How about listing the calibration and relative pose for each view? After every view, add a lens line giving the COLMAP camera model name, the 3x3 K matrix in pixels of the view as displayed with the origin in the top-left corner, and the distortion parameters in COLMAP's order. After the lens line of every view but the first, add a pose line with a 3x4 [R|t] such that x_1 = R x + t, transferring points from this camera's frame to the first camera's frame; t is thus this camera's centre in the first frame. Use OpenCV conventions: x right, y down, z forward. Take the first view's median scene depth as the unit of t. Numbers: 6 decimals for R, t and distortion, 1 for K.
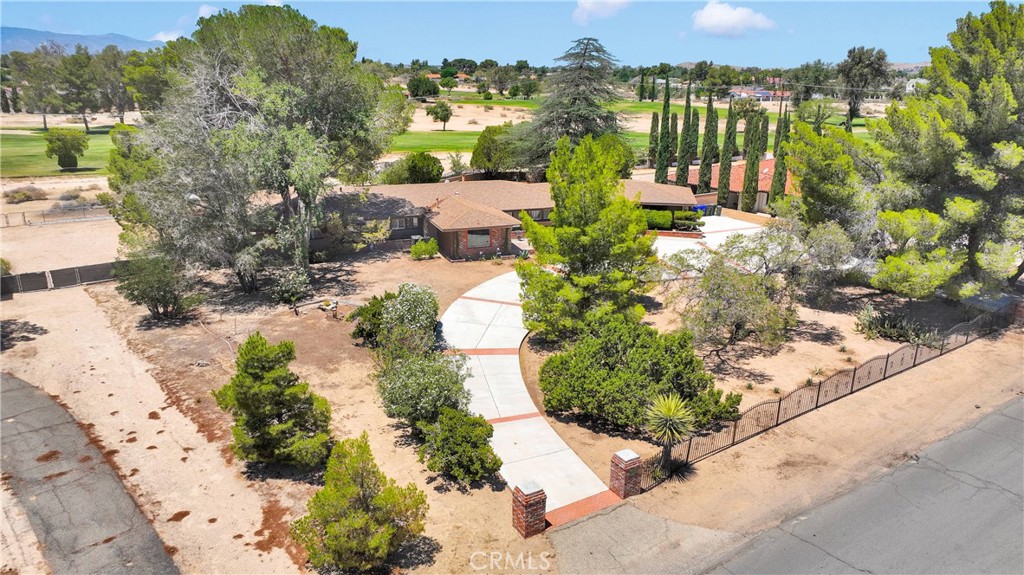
lens RADIAL K [[707.8, 0, 513.7], [0, 707.8, 294.2], [0, 0, 1]] dist [0.002028, -0.000117]
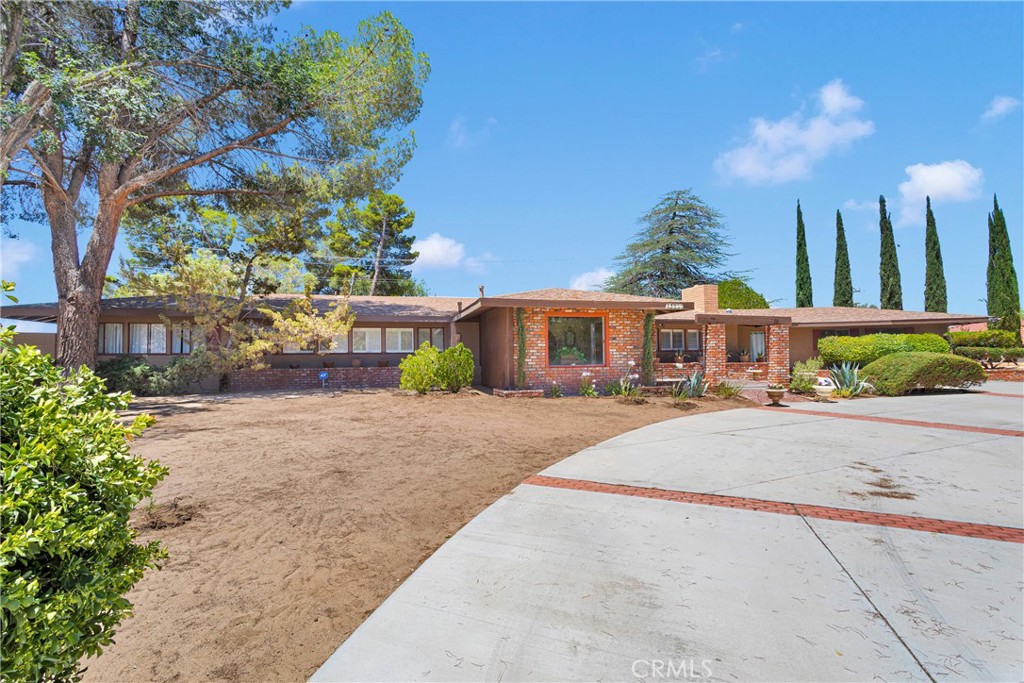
lens RADIAL K [[484.7, 0, 512.0], [0, 484.7, 341.5], [0, 0, 1]] dist [-0.001639, 0.000207]
pose [[0.994340, -0.028541, -0.102337, -0.058973], [-0.008205, 0.939733, -0.341812, 0.013065], [0.105925, 0.340717, 0.934180, 0.765511]]
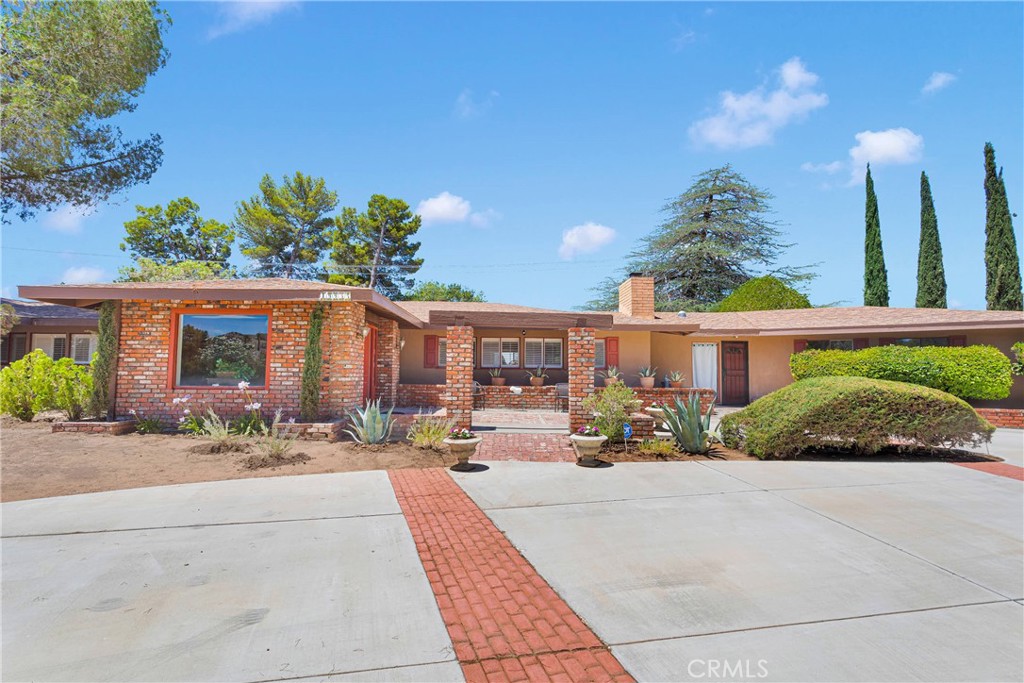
lens RADIAL K [[496.3, 0, 512.0], [0, 496.3, 341.5], [0, 0, 1]] dist [0.002651, 0.000447]
pose [[0.940177, -0.029789, -0.339383, 0.120386], [-0.099725, 0.928474, -0.357758, -0.027658], [0.325765, 0.370201, 0.869959, 0.895519]]
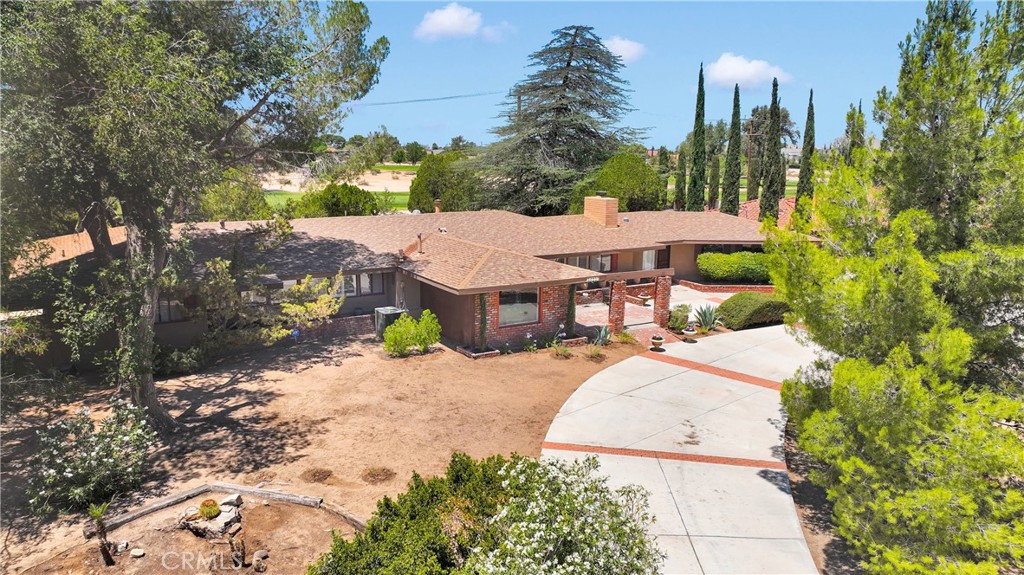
lens RADIAL K [[719.1, 0, 512.0], [0, 719.1, 287.5], [0, 0, 1]] dist [0.014175, 0.001769]
pose [[0.983851, -0.036825, 0.175159, -0.146863], [0.057300, 0.991906, -0.113309, -0.036011], [-0.169568, 0.121515, 0.977998, 0.515972]]
